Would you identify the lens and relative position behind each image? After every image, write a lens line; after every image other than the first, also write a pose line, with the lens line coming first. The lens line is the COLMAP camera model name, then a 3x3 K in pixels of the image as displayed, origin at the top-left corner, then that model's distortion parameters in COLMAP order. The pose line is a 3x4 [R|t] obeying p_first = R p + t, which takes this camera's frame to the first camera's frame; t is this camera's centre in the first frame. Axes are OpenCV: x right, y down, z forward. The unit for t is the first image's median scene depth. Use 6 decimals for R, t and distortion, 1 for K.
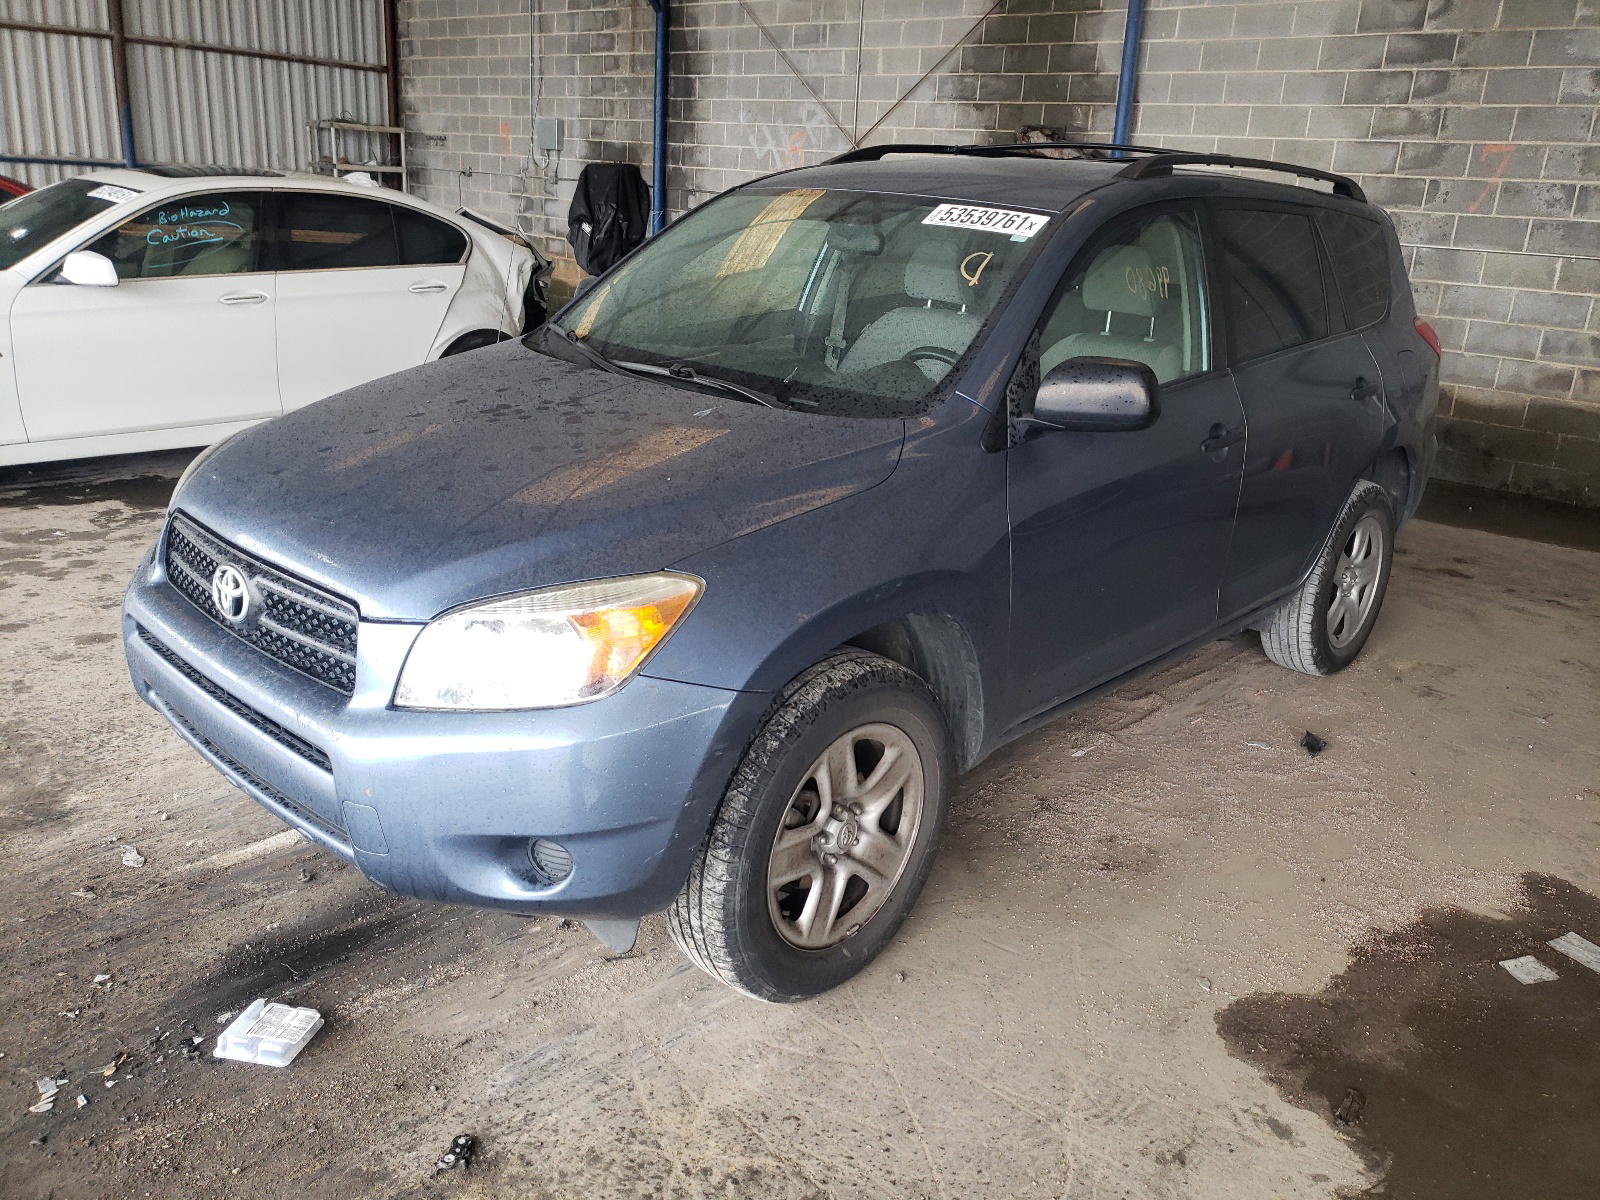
lens RADIAL K [[1211.8, 0, 805.7], [0, 1211.8, 586.9], [0, 0, 1]] dist [-0.001231, -0.009261]
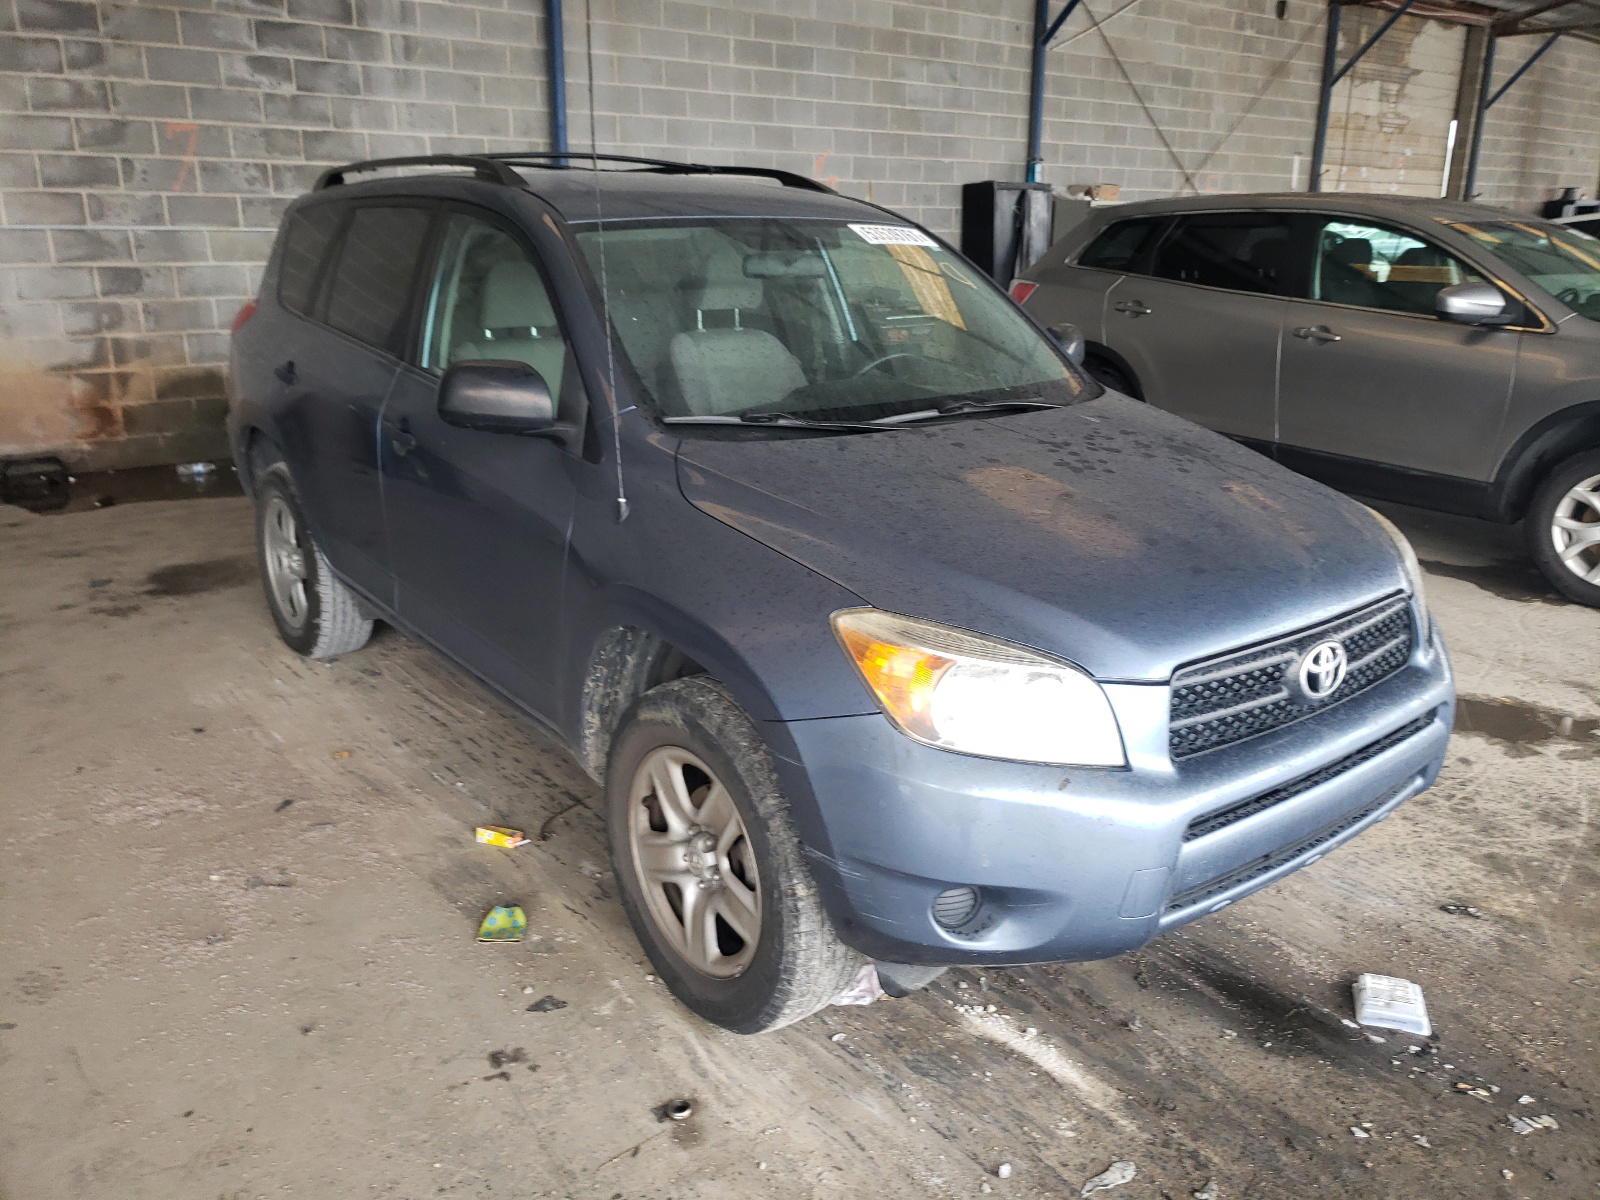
lens RADIAL K [[1267.6, 0, 806.5], [0, 1267.6, 608.9], [0, 0, 1]] dist [0.000130, -0.018960]
pose [[0.142341, -0.336734, 0.930779, -0.473231], [0.294737, 0.912117, 0.284909, -0.146165], [-0.944918, 0.233781, 0.229079, 0.368431]]
